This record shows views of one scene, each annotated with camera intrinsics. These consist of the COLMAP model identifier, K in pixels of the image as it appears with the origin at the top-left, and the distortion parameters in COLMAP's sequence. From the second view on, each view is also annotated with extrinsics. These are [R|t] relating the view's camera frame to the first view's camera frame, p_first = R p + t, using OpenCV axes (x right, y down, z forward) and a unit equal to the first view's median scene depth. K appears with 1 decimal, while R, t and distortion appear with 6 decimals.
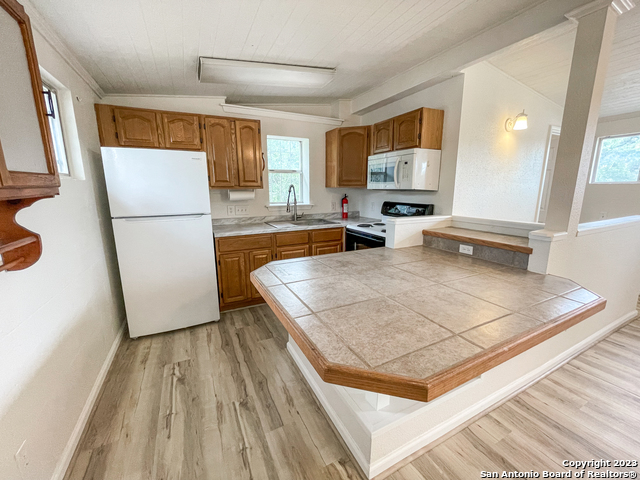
lens RADIAL K [[260.3, 0, 319.3], [0, 260.3, 239.0], [0, 0, 1]] dist [-0.000968, -0.000367]
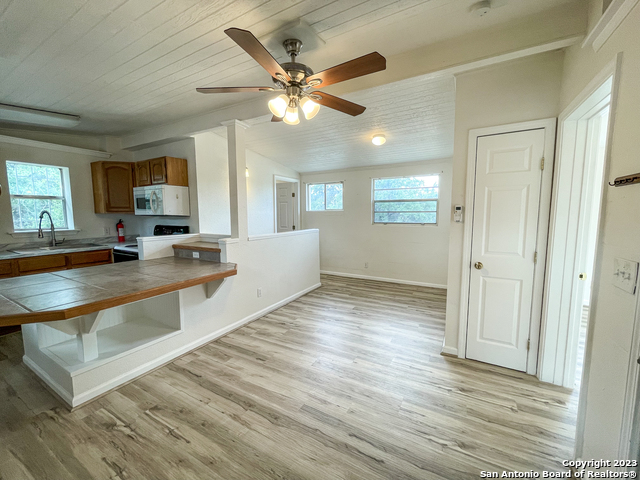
lens RADIAL K [[260.3, 0, 319.7], [0, 260.3, 238.9], [0, 0, 1]] dist [-0.000968, -0.000367]
pose [[0.830873, -0.053555, 0.553878, 0.279938], [0.106524, 0.992258, -0.063854, 0.100380], [-0.546171, 0.112055, 0.830145, -0.524650]]
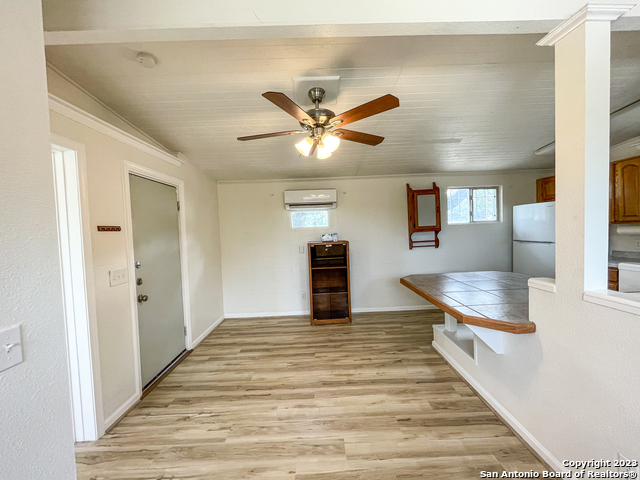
lens RADIAL K [[260.3, 0, 319.9], [0, 260.3, 237.2], [0, 0, 1]] dist [-0.000968, -0.000367]
pose [[-0.441793, 0.047267, -0.895871, 1.348000], [-0.131435, 0.984425, 0.116756, -0.116881], [0.887437, 0.169331, -0.428700, 0.440434]]
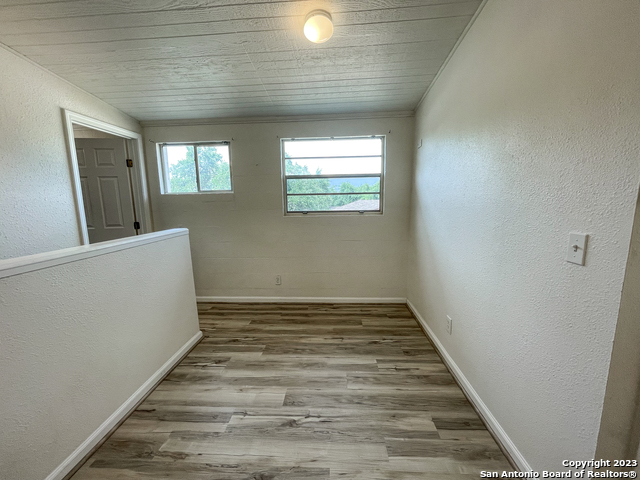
lens RADIAL K [[260.3, 0, 319.5], [0, 260.3, 238.1], [0, 0, 1]] dist [-0.000968, -0.000367]
pose [[0.504202, -0.132306, 0.853390, 0.747125], [0.180665, 0.982488, 0.045580, -0.013240], [-0.844476, 0.131196, 0.519276, 0.139991]]
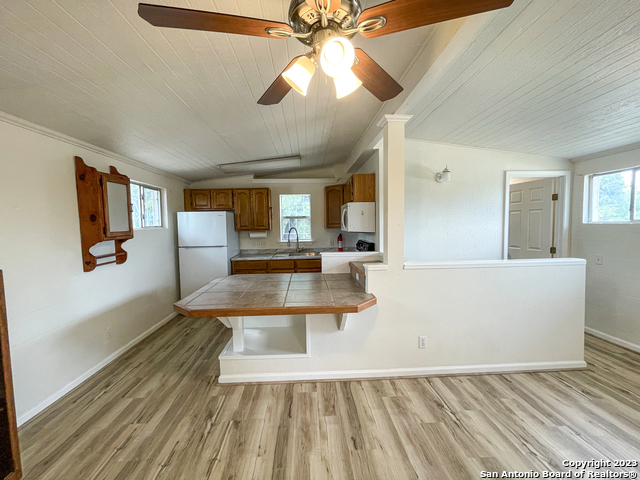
lens RADIAL K [[260.3, 0, 319.2], [0, 260.3, 239.9], [0, 0, 1]] dist [-0.000968, -0.000367]
pose [[0.913482, 0.013817, -0.406645, 0.783889], [-0.065175, 0.991487, -0.112717, 0.013328], [0.401626, 0.129468, 0.906606, -0.288131]]
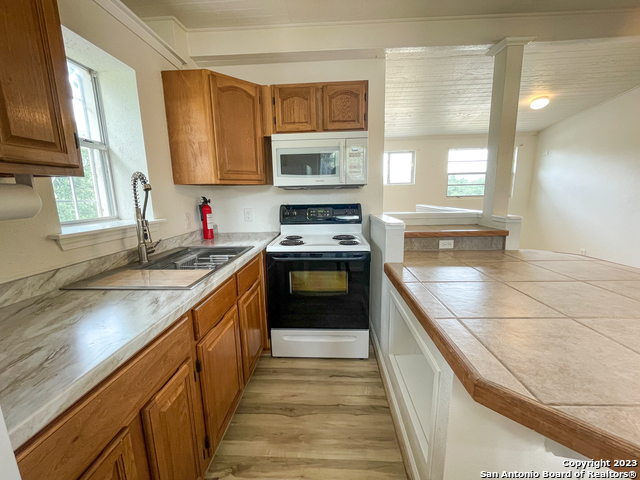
lens RADIAL K [[260.3, 0, 318.4], [0, 260.3, 237.9], [0, 0, 1]] dist [-0.000968, -0.000367]
pose [[0.493767, -0.153725, 0.855899, -0.414947], [0.185735, 0.980181, 0.068896, -0.115622], [-0.849527, 0.124952, 0.512533, 0.757483]]
